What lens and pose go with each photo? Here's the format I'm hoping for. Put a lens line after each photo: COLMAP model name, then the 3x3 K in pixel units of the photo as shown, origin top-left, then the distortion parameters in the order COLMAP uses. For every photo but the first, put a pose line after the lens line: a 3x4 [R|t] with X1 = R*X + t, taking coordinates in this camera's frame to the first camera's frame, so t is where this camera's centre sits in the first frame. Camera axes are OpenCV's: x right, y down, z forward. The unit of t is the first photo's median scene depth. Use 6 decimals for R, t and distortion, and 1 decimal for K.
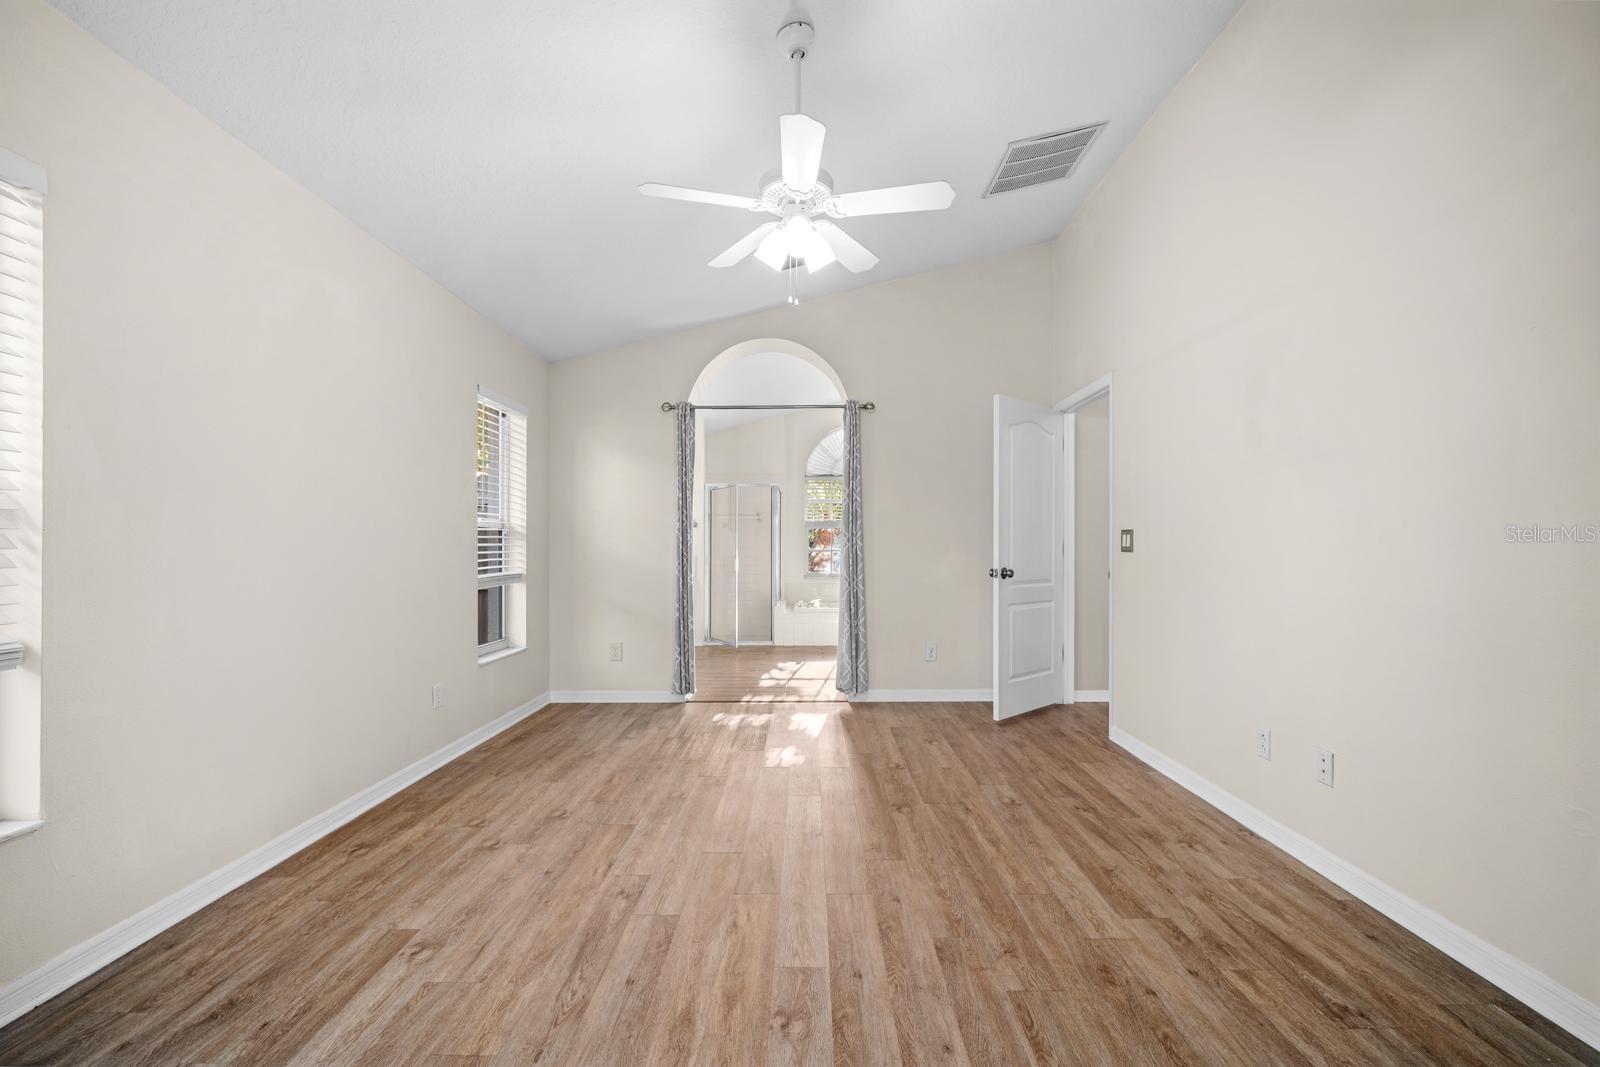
lens RADIAL K [[670.5, 0, 804.5], [0, 670.5, 540.0], [0, 0, 1]] dist [-0.015560, 0.000734]
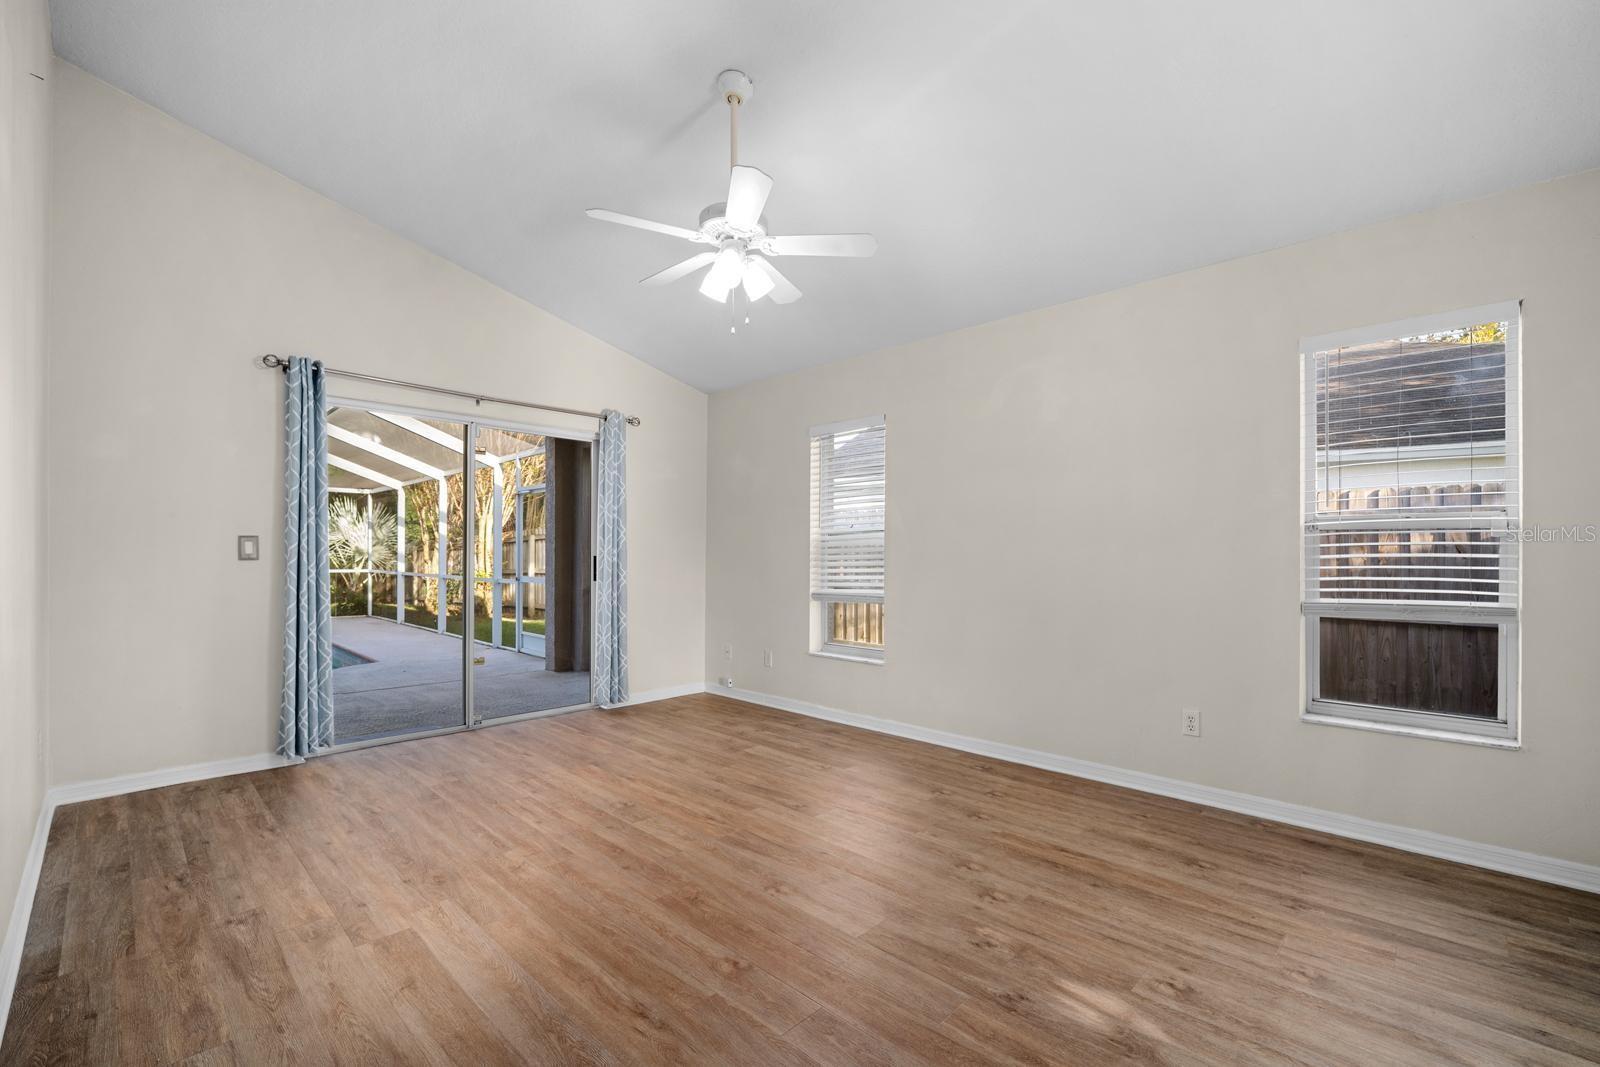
lens RADIAL K [[670.5, 0, 806.7], [0, 670.5, 547.9], [0, 0, 1]] dist [-0.015560, 0.000734]
pose [[-0.686048, -0.013813, -0.727425, 0.628706], [0.004343, 0.999724, -0.023080, 0.020894], [0.727543, -0.018993, -0.685799, 1.665809]]
